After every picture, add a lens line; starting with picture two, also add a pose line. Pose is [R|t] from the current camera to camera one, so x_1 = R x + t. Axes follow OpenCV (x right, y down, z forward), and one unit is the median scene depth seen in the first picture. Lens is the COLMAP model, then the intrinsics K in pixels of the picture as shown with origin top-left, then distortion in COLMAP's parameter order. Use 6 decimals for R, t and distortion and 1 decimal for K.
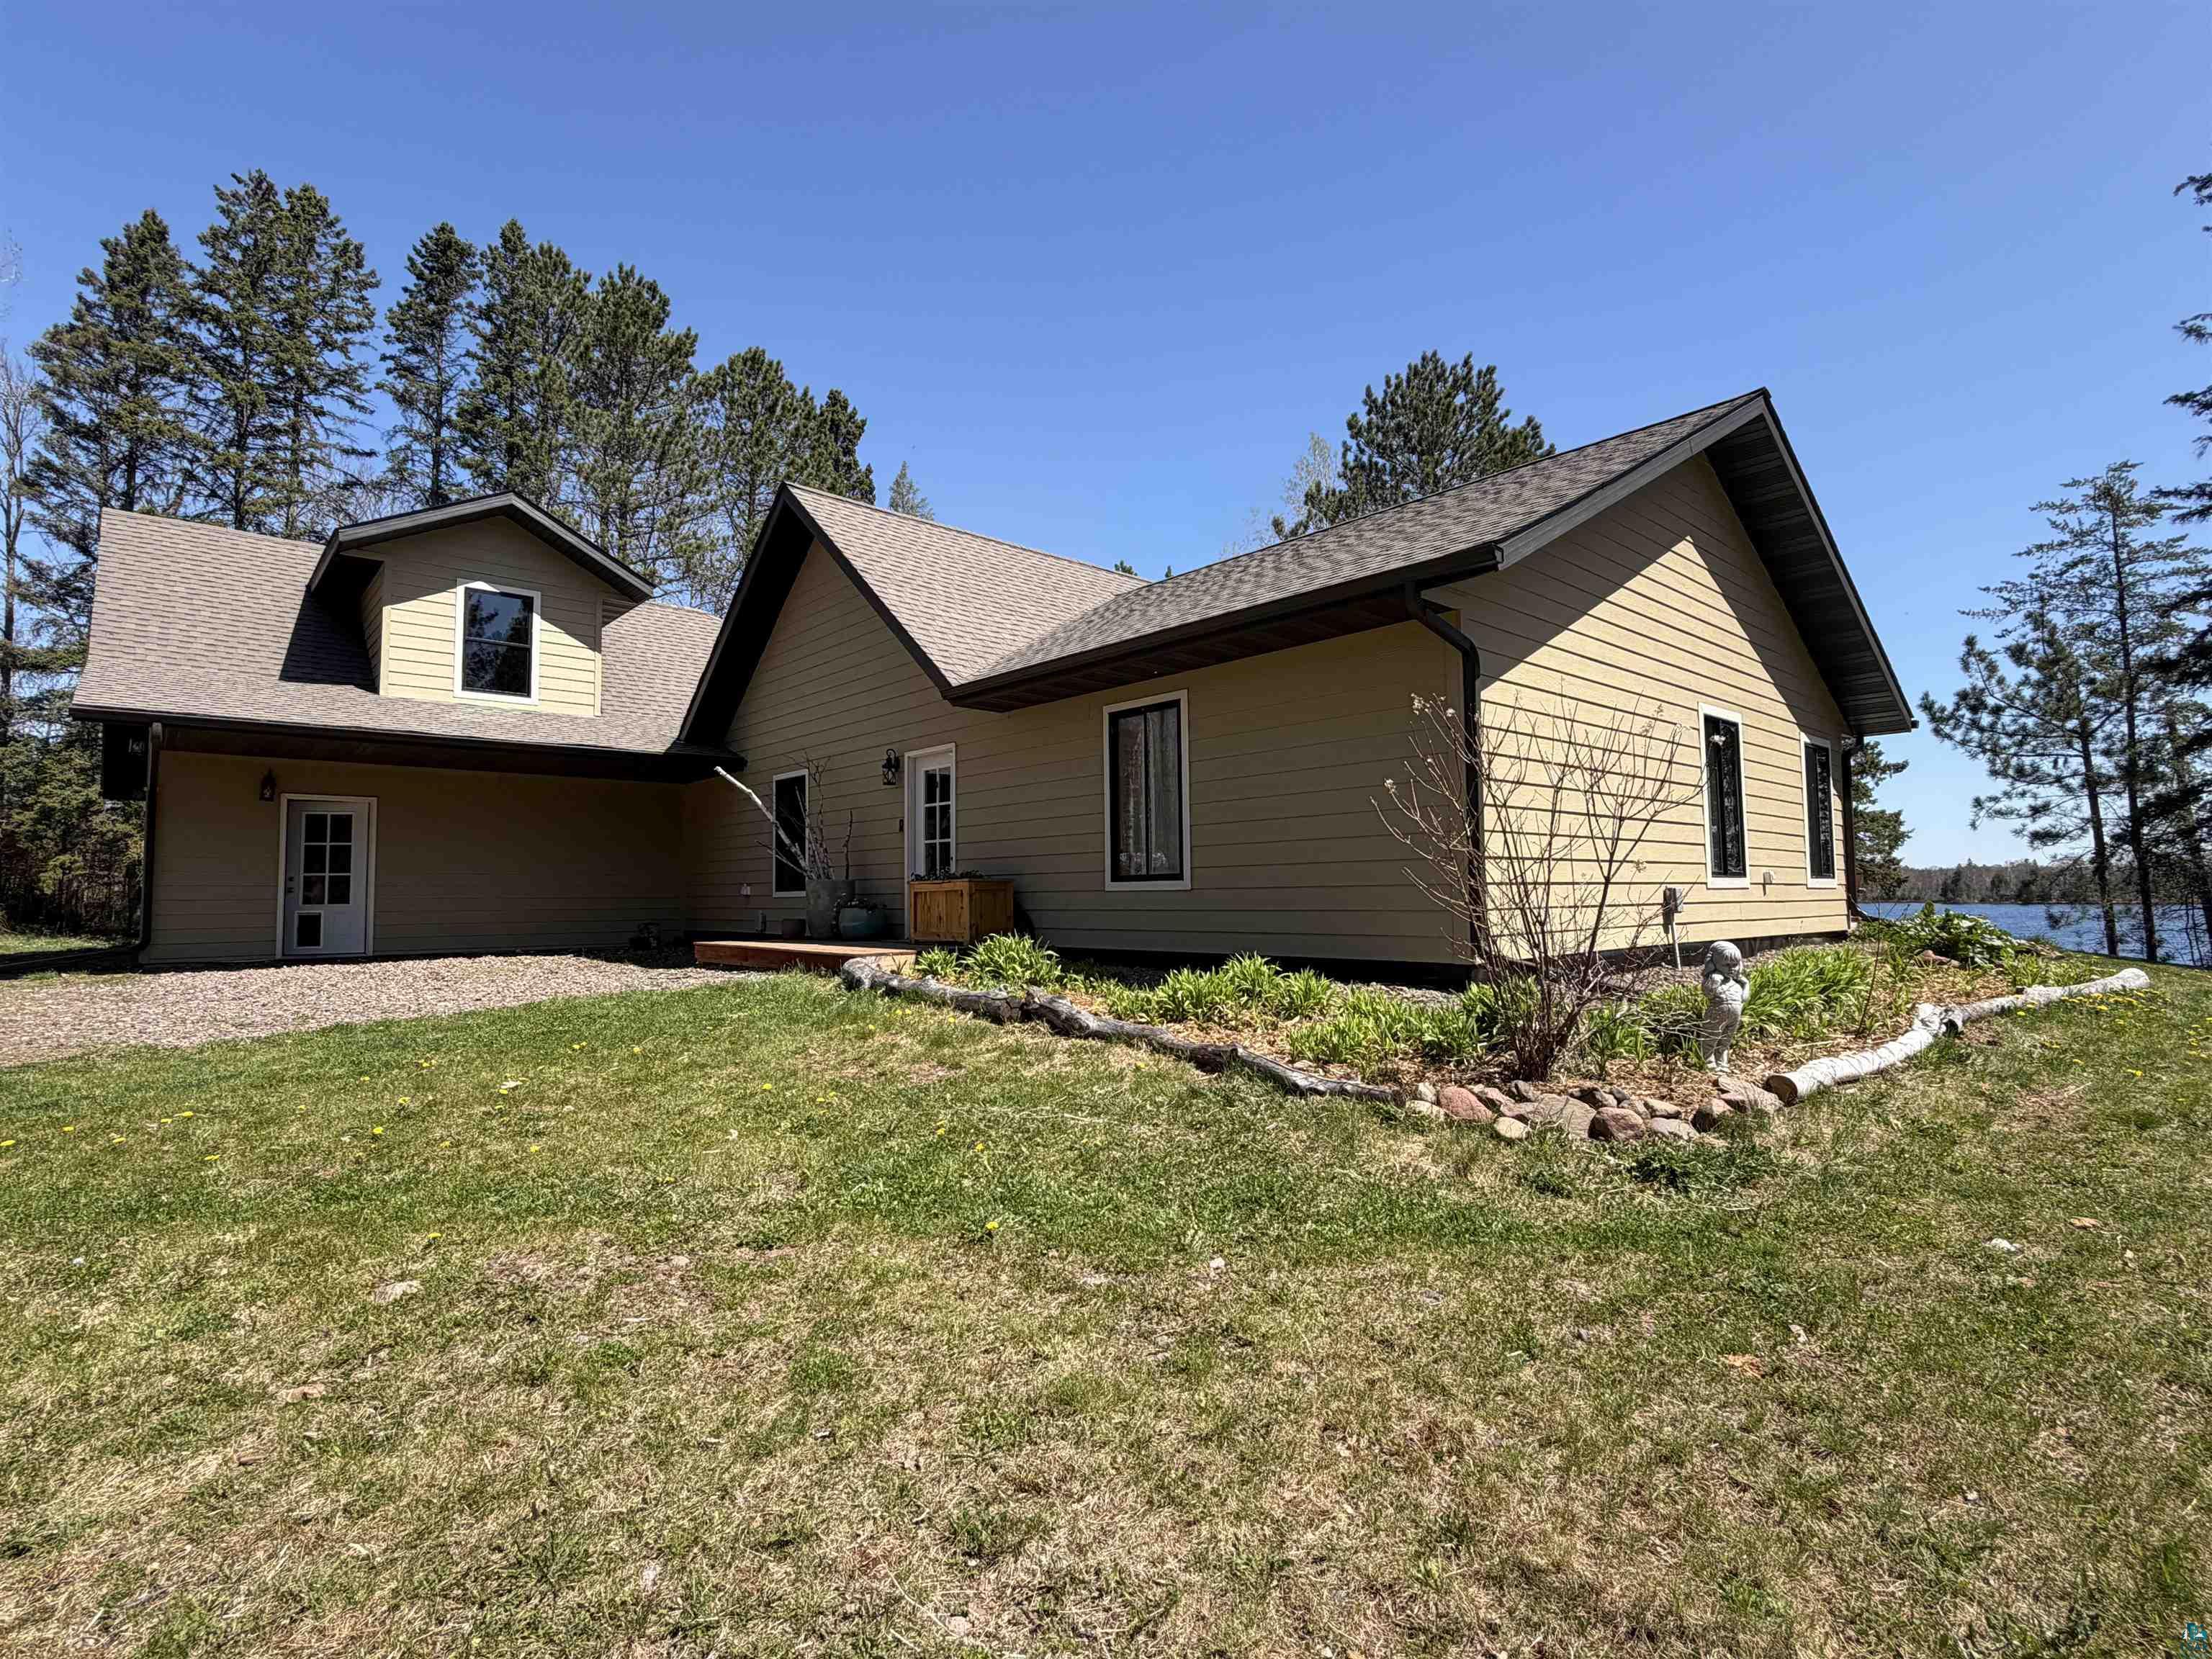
lens RADIAL K [[1084.4, 0, 1107.3], [0, 1084.4, 824.0], [0, 0, 1]] dist [-0.007004, -0.000821]
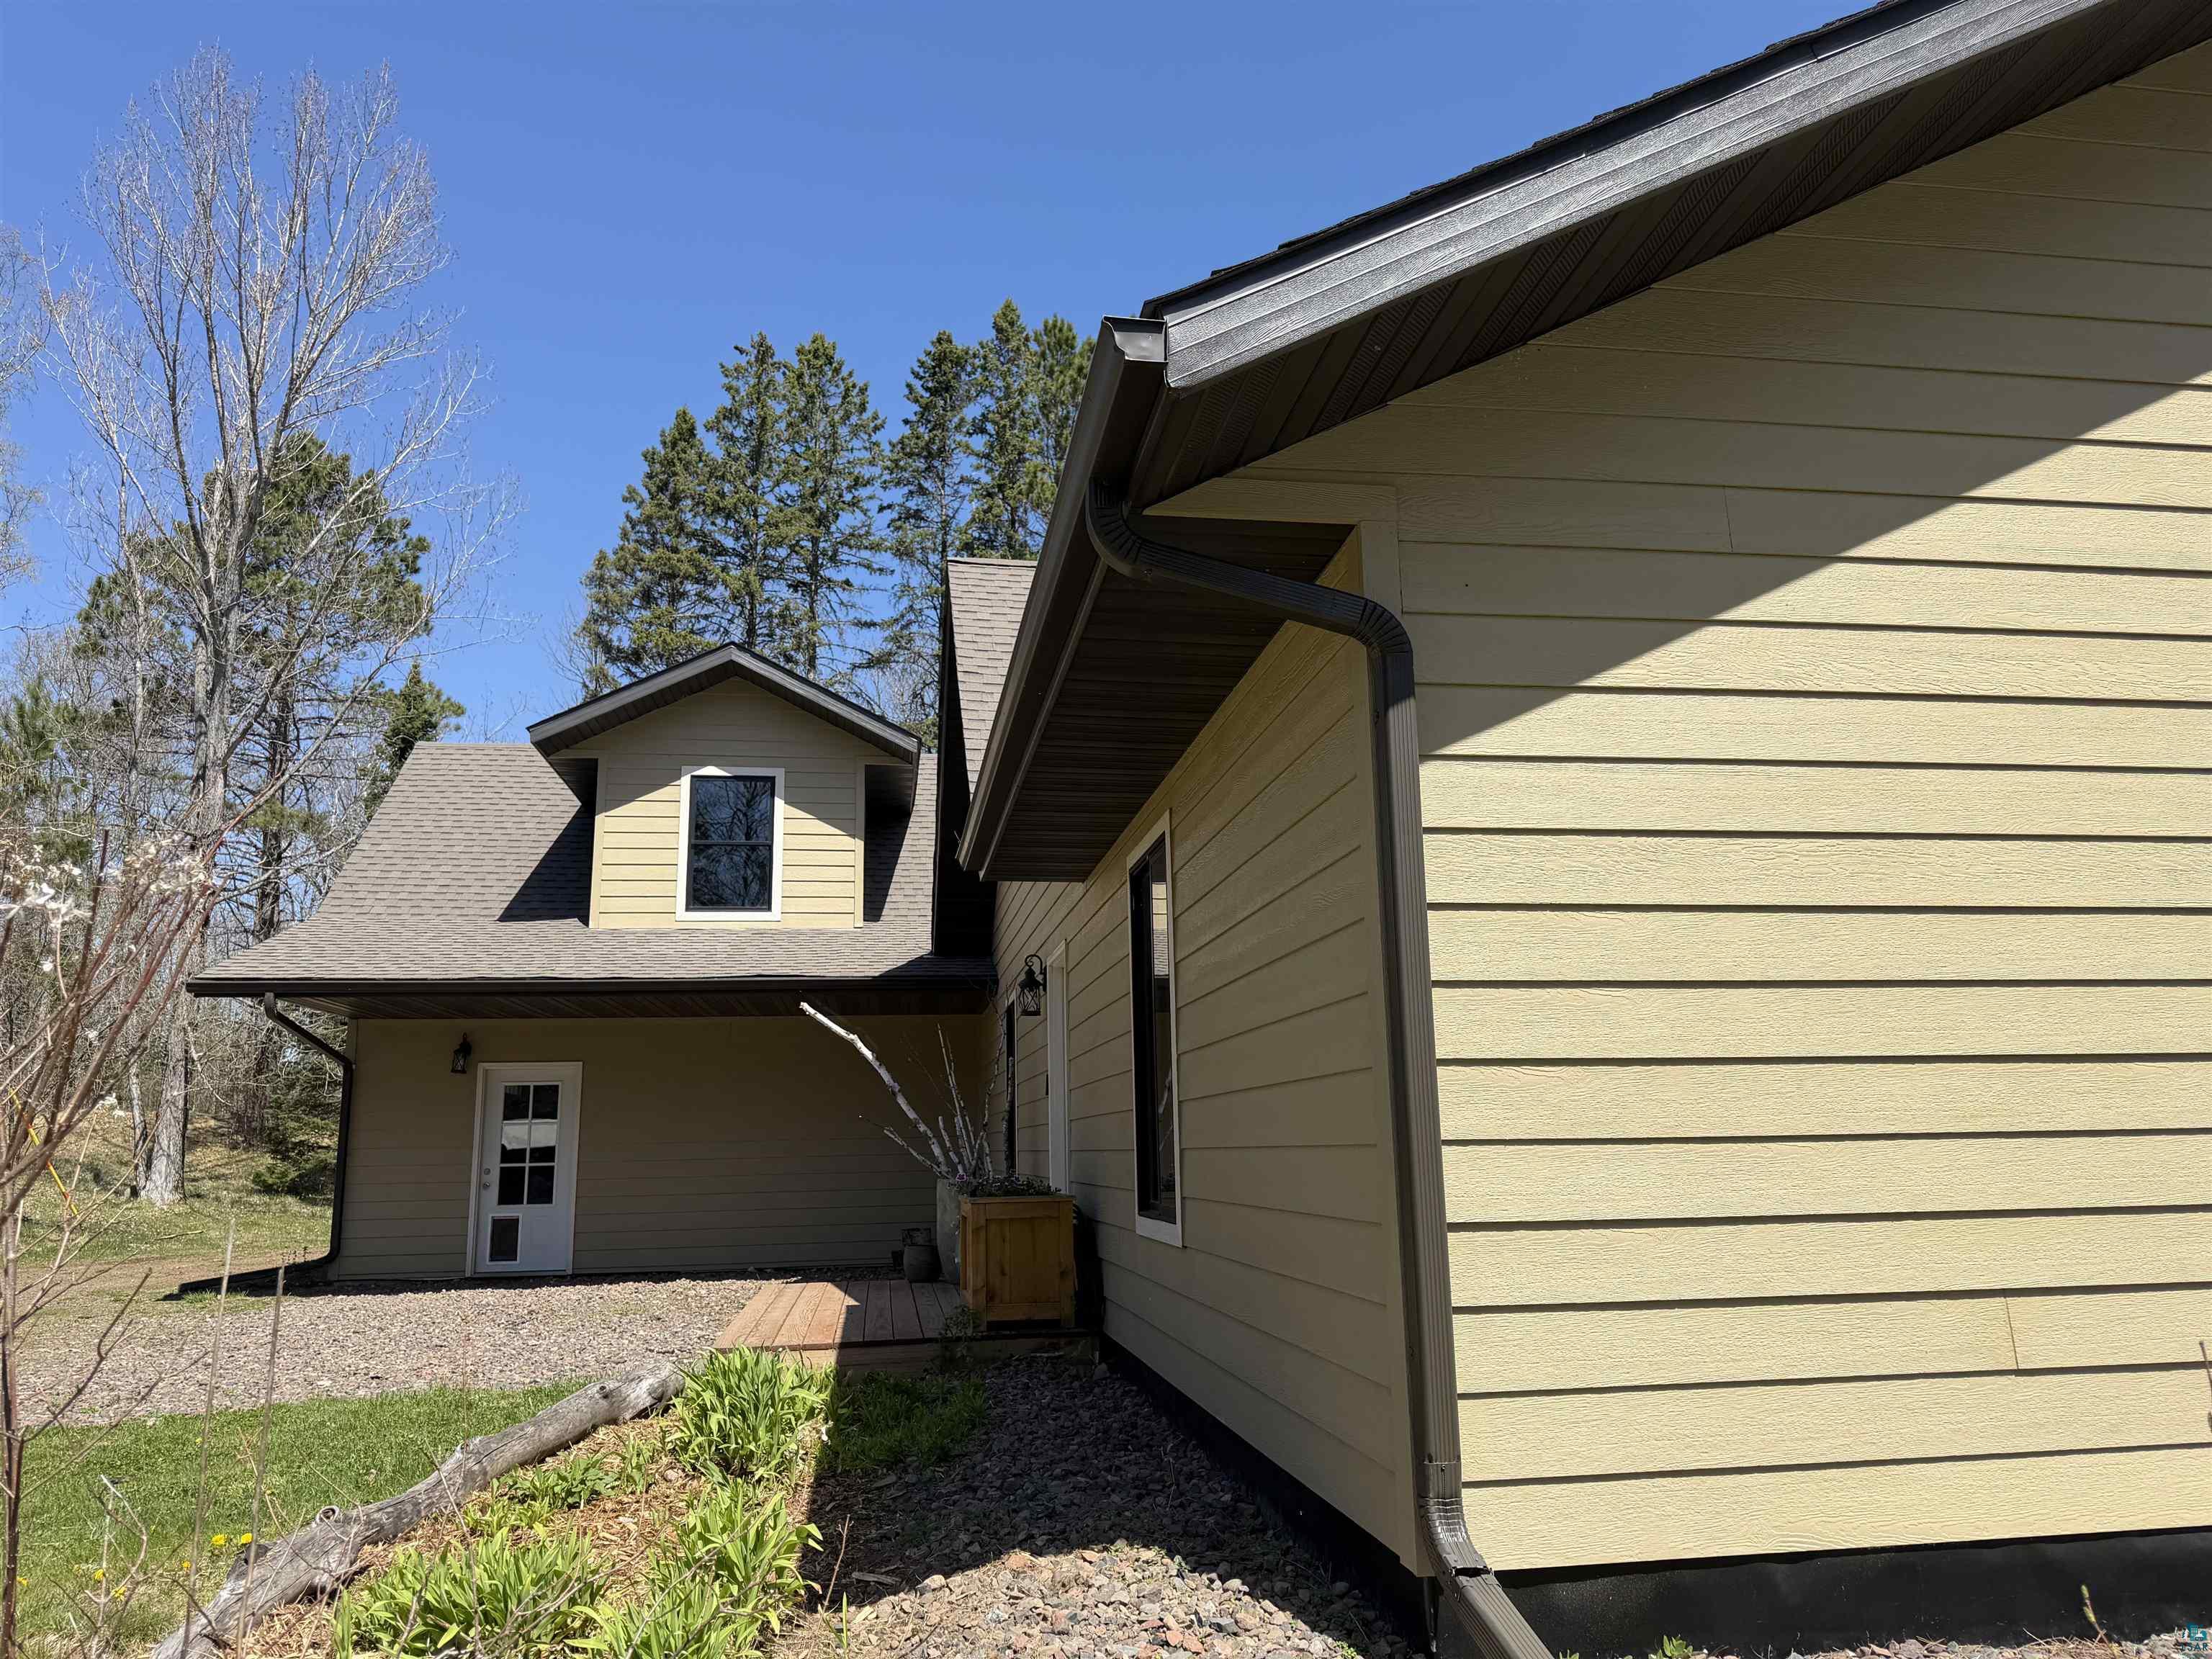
lens RADIAL K [[1579.4, 0, 1105.4], [0, 1579.4, 839.5], [0, 0, 1]] dist [0.054581, -0.055506]
pose [[0.833363, -0.113460, -0.540956, 0.109677], [0.046695, 0.989658, -0.135636, -0.004232], [0.550750, 0.087774, 0.830042, 0.104677]]
